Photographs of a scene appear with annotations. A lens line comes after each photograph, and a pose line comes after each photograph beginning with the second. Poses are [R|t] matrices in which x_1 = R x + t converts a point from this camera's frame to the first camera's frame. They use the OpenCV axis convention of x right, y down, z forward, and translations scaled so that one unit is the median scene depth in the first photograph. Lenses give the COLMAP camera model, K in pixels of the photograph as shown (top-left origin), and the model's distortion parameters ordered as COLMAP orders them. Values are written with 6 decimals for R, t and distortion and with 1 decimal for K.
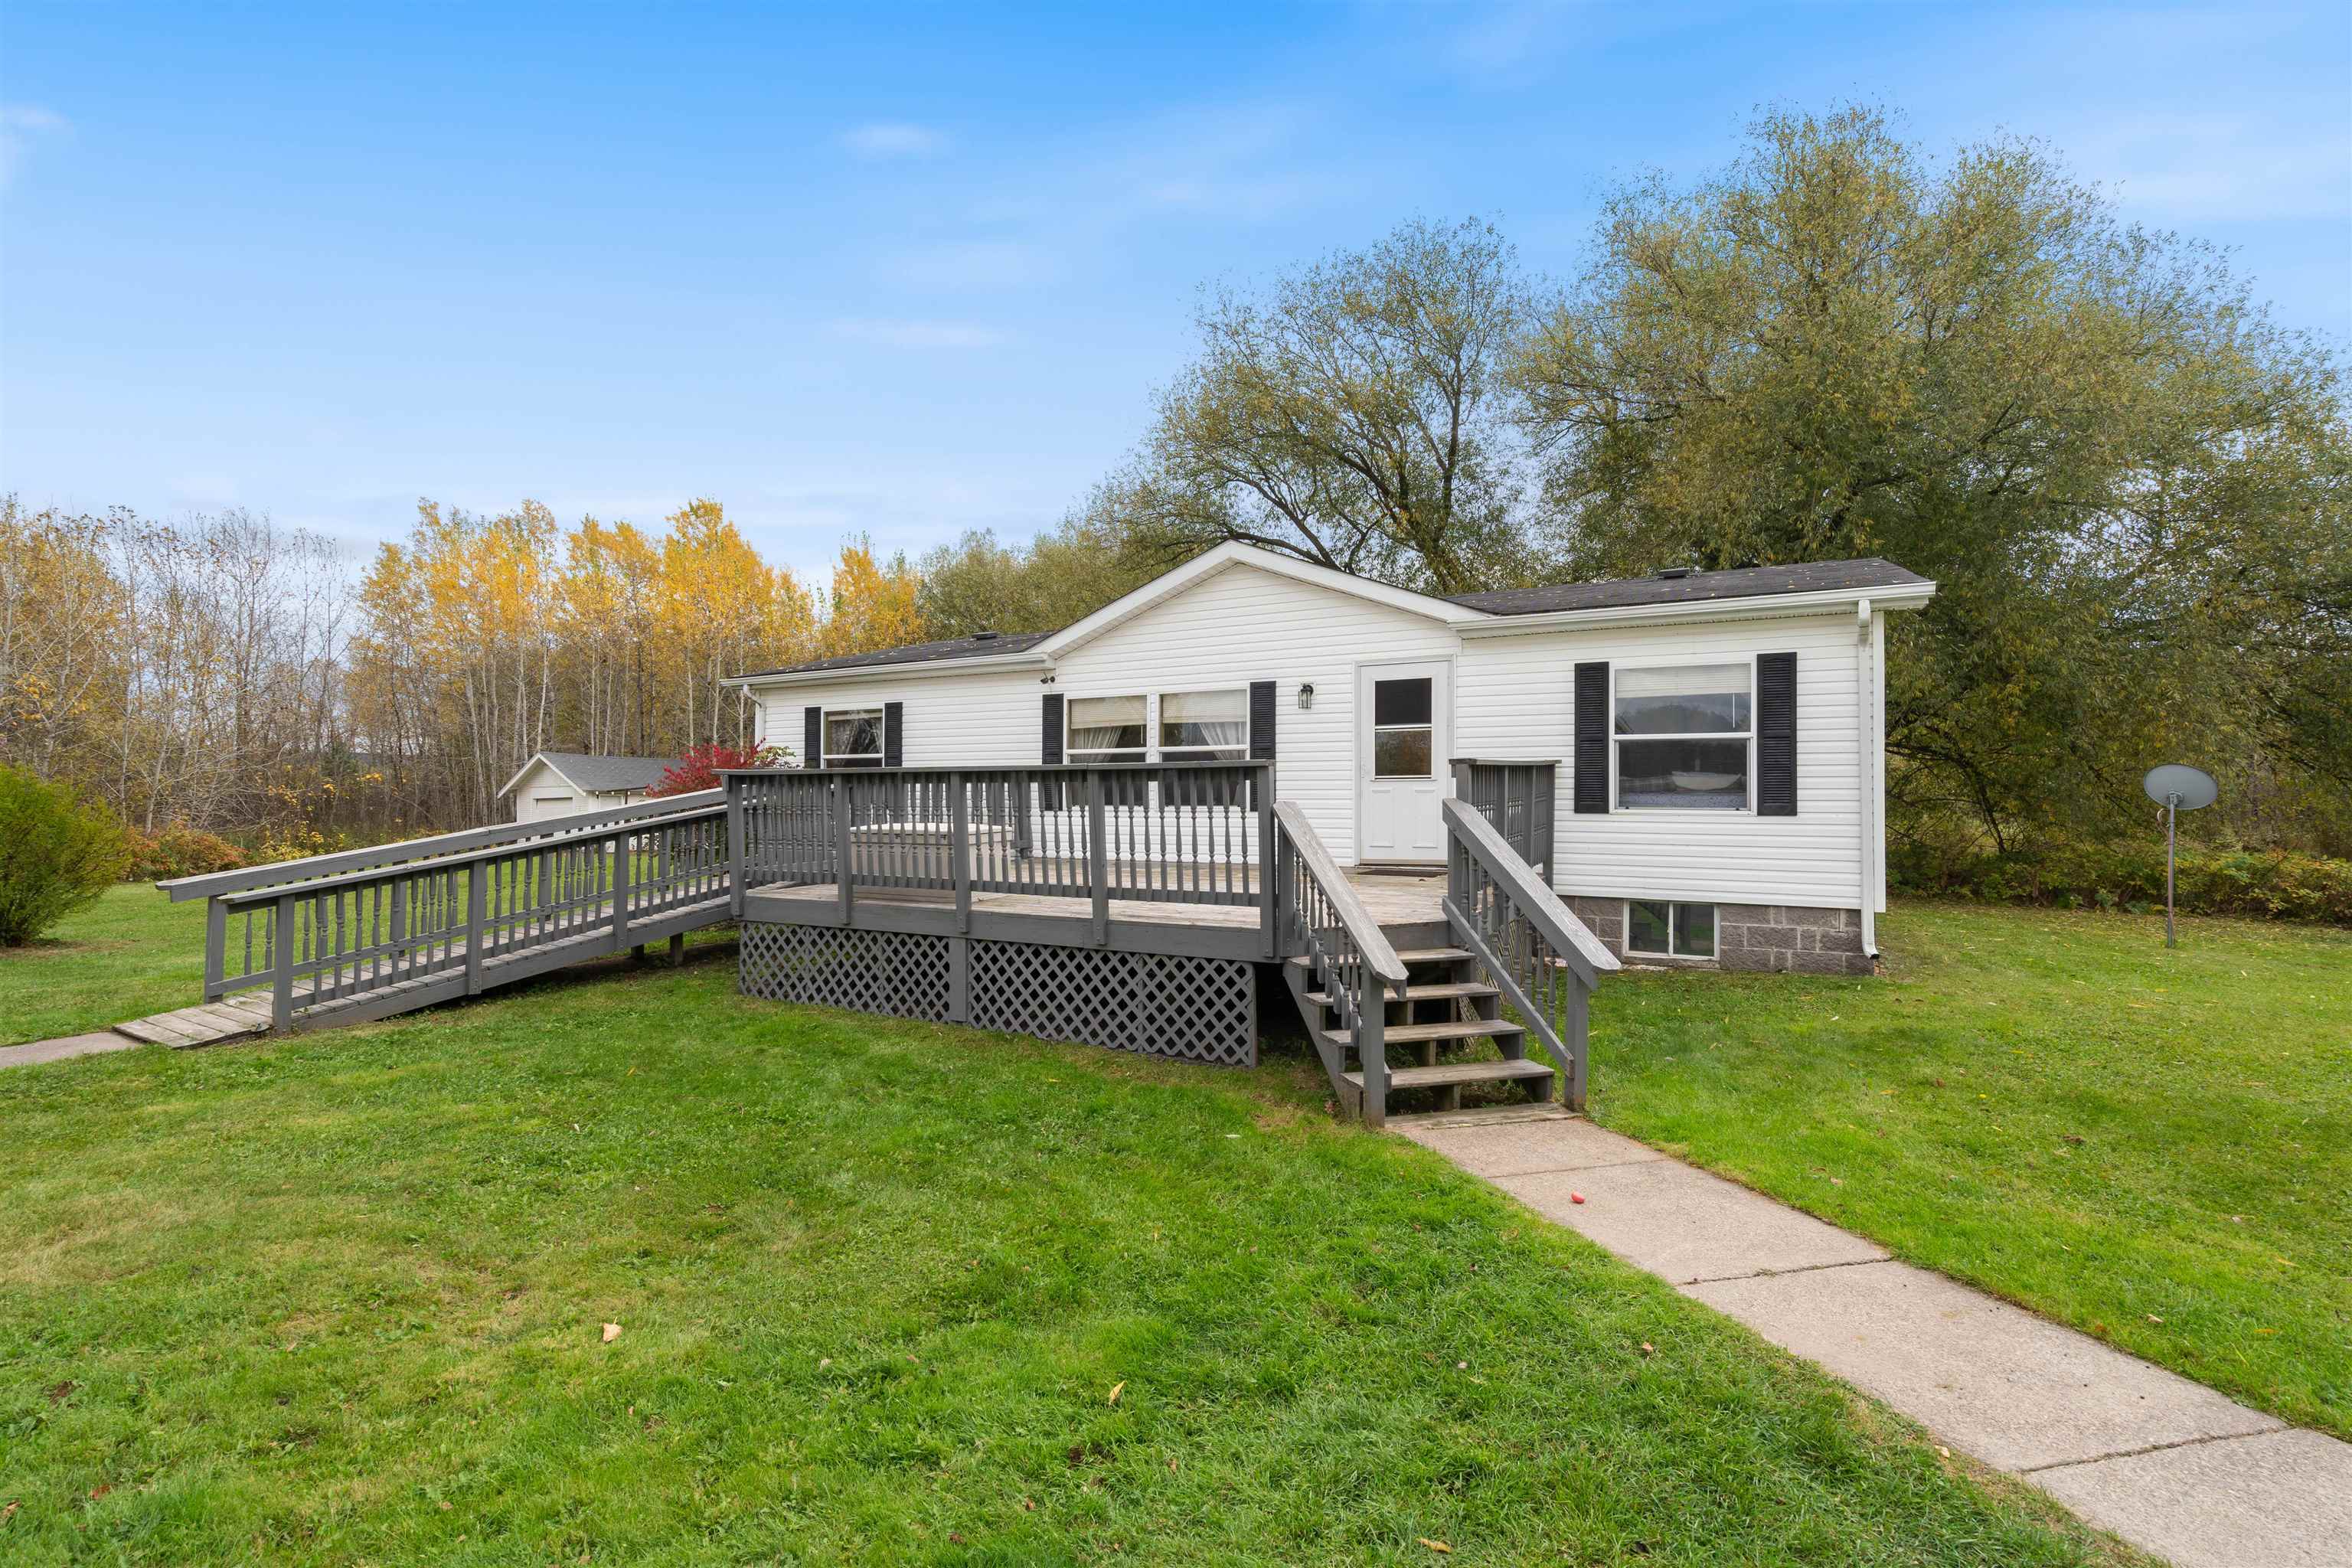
lens RADIAL K [[1071.6, 0, 1164.9], [0, 1071.6, 797.3], [0, 0, 1]] dist [0.001494, 0.000282]
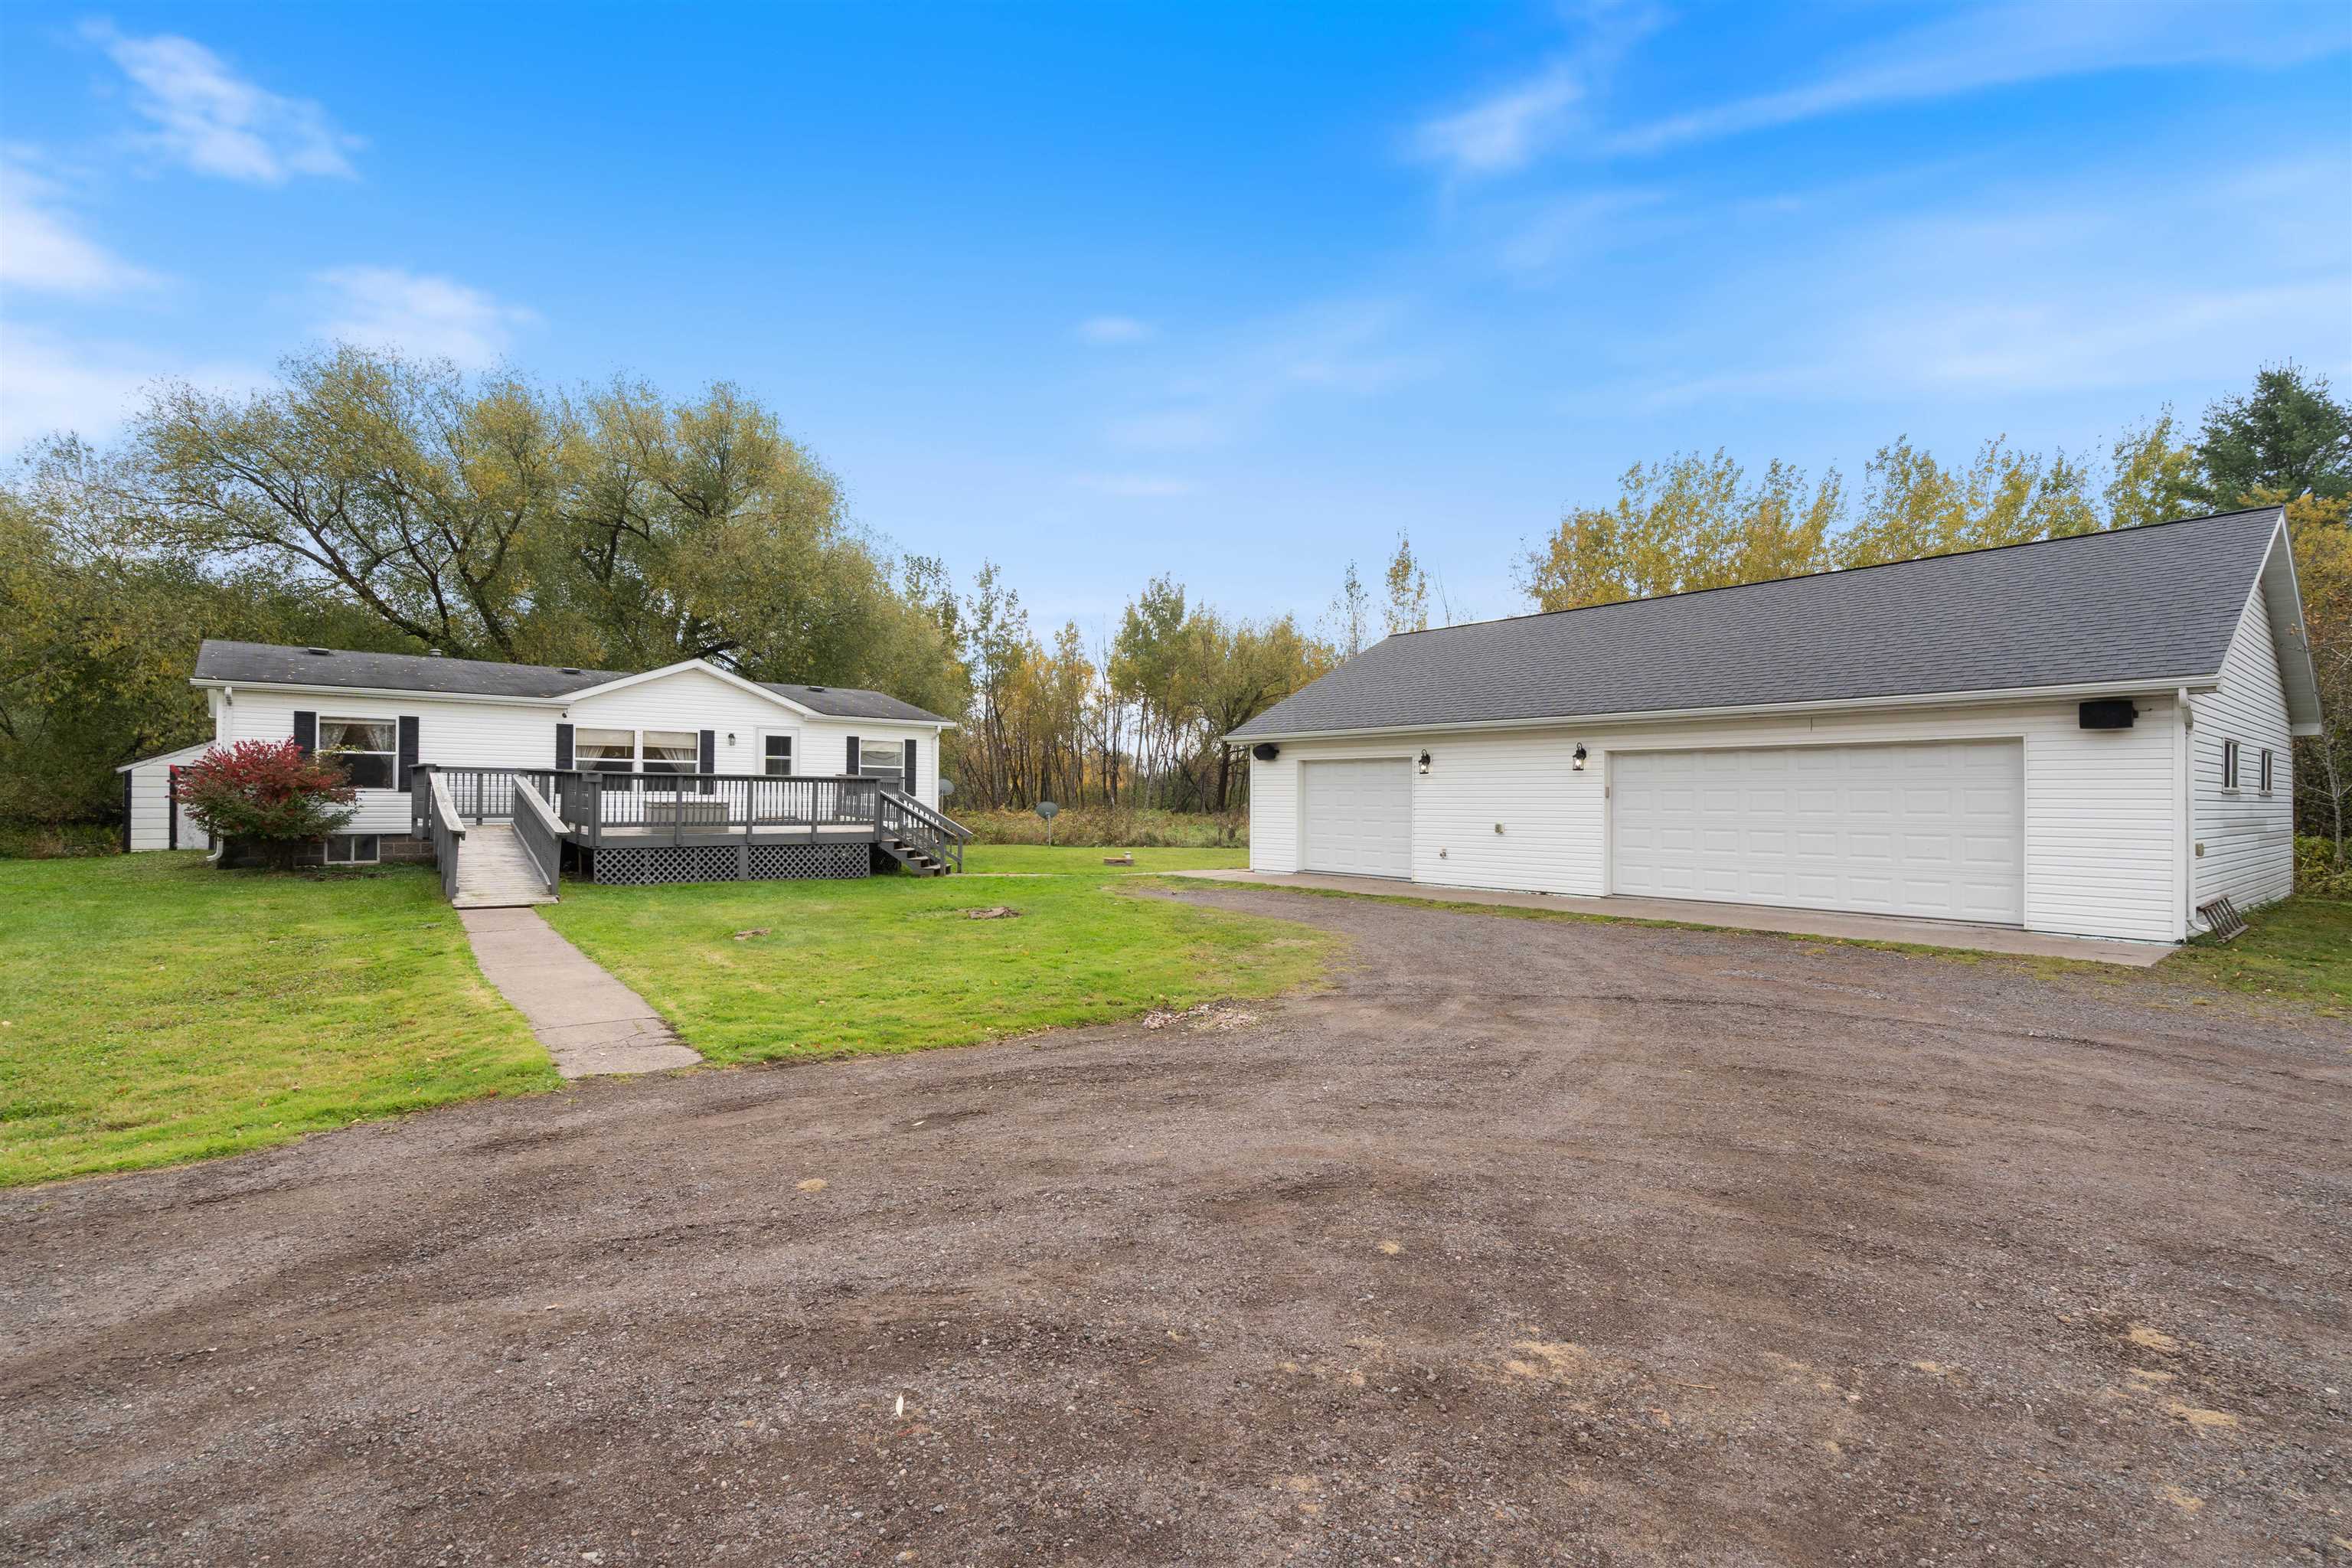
lens RADIAL K [[1071.6, 0, 1164.9], [0, 1071.6, 797.3], [0, 0, 1]] dist [0.001494, 0.000282]
pose [[0.369011, 0.004257, 0.929415, -1.462632], [-0.011295, 0.999936, -0.000095, 0.008575], [-0.929356, -0.010463, 0.369036, -0.538348]]
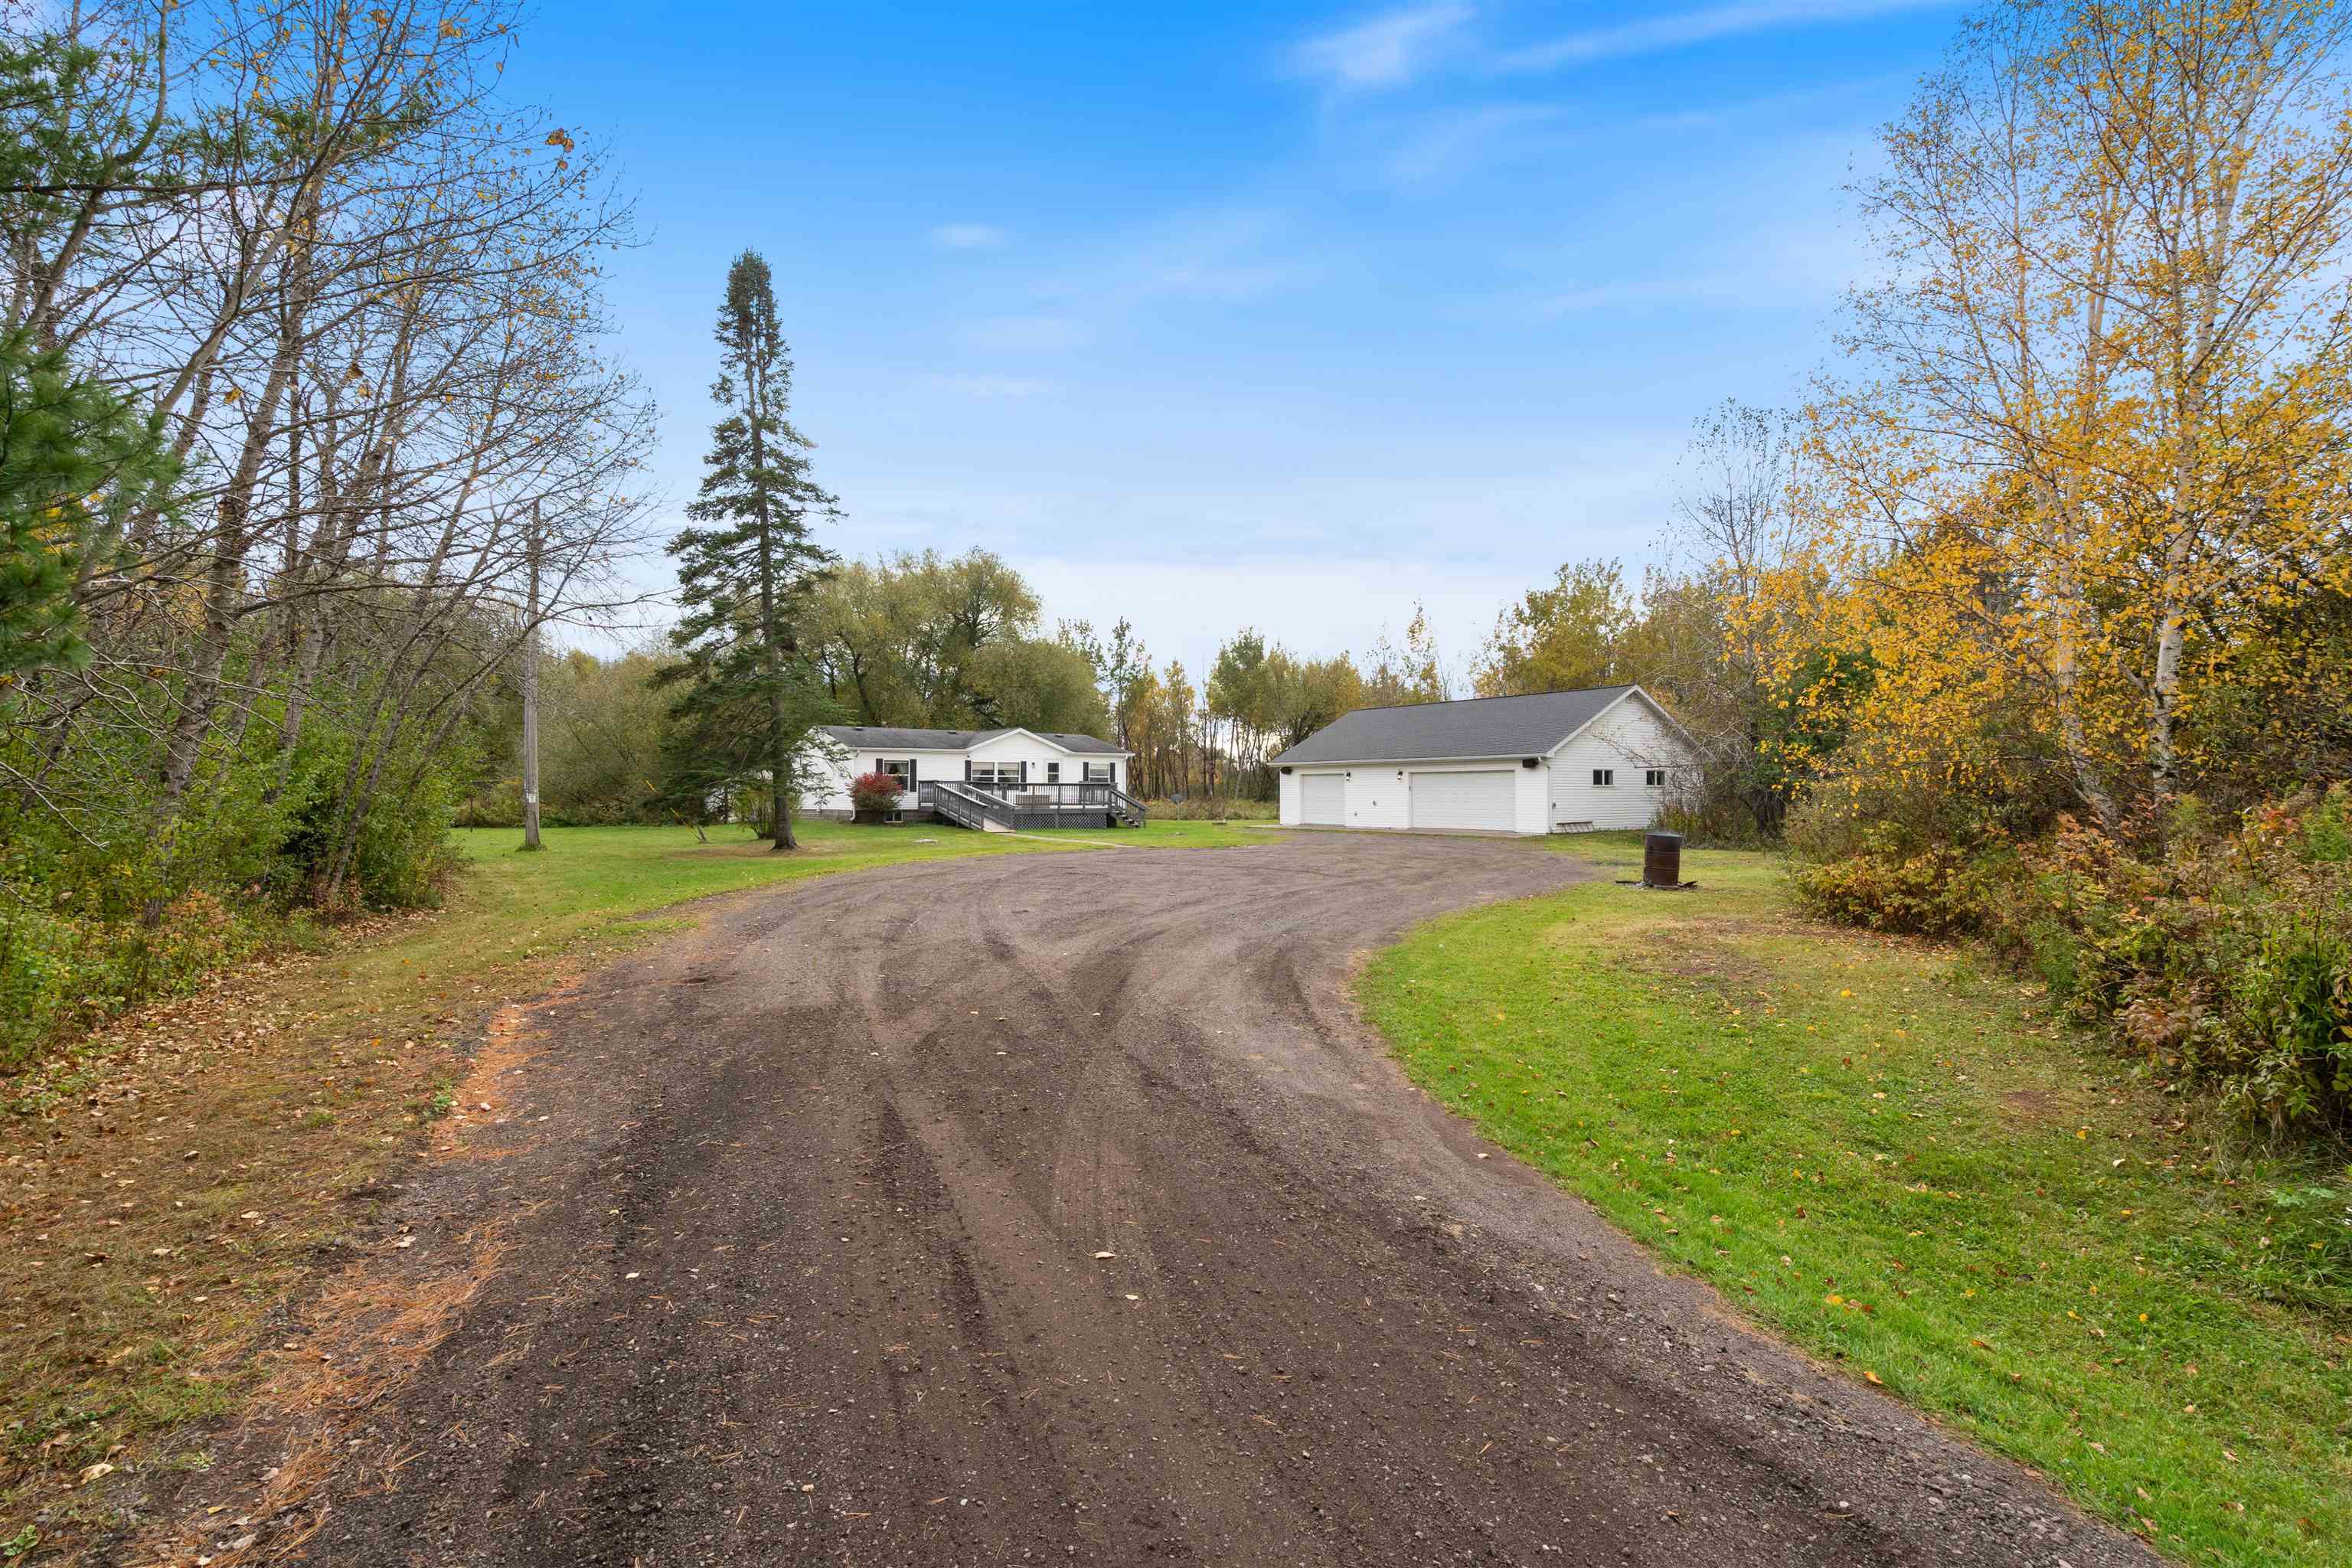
lens RADIAL K [[1071.6, 0, 1164.9], [0, 1071.6, 797.3], [0, 0, 1]] dist [0.001494, 0.000282]
pose [[0.448905, -0.005962, 0.893560, -3.456263], [-0.002875, 0.999963, 0.008116, -0.000915], [-0.893575, -0.006212, 0.448871, -1.404745]]
